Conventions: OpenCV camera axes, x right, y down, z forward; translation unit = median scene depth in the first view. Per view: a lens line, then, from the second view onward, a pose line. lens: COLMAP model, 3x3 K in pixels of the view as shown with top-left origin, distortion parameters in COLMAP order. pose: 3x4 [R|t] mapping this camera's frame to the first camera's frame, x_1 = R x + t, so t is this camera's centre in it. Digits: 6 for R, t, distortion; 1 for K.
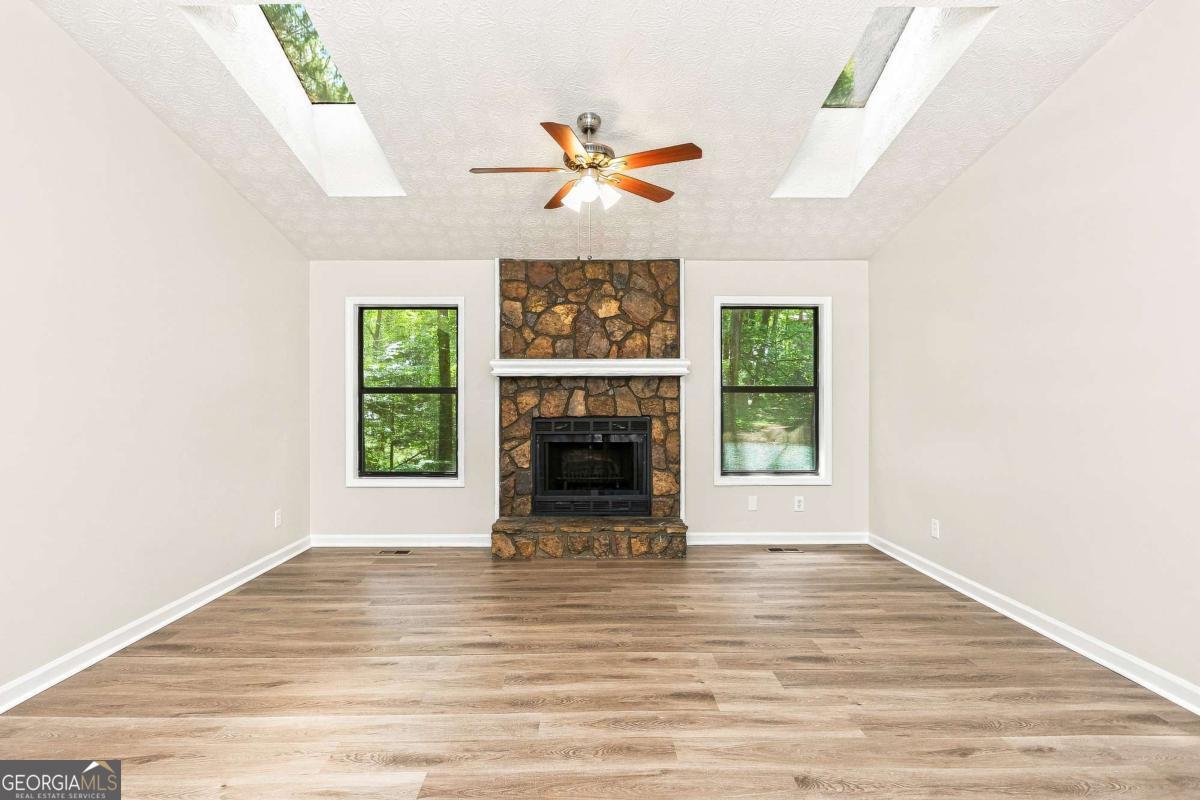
lens RADIAL K [[588.4, 0, 602.9], [0, 588.4, 403.3], [0, 0, 1]] dist [-0.002269, 0.000147]
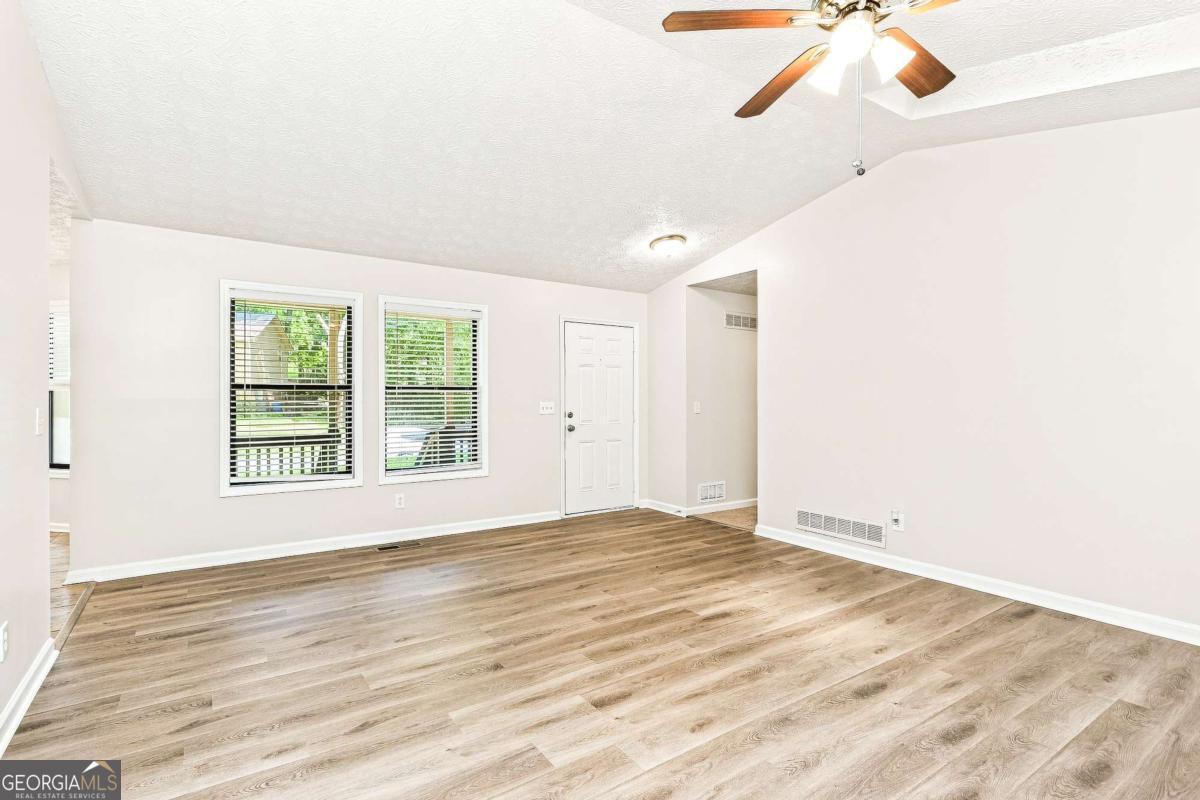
lens RADIAL K [[588.4, 0, 602.9], [0, 588.4, 403.3], [0, 0, 1]] dist [-0.002269, 0.000147]
pose [[-0.835934, 0.005835, -0.548800, 0.709551], [-0.002604, 0.999890, 0.014597, -0.017014], [0.548825, 0.013631, -0.835826, 1.819414]]
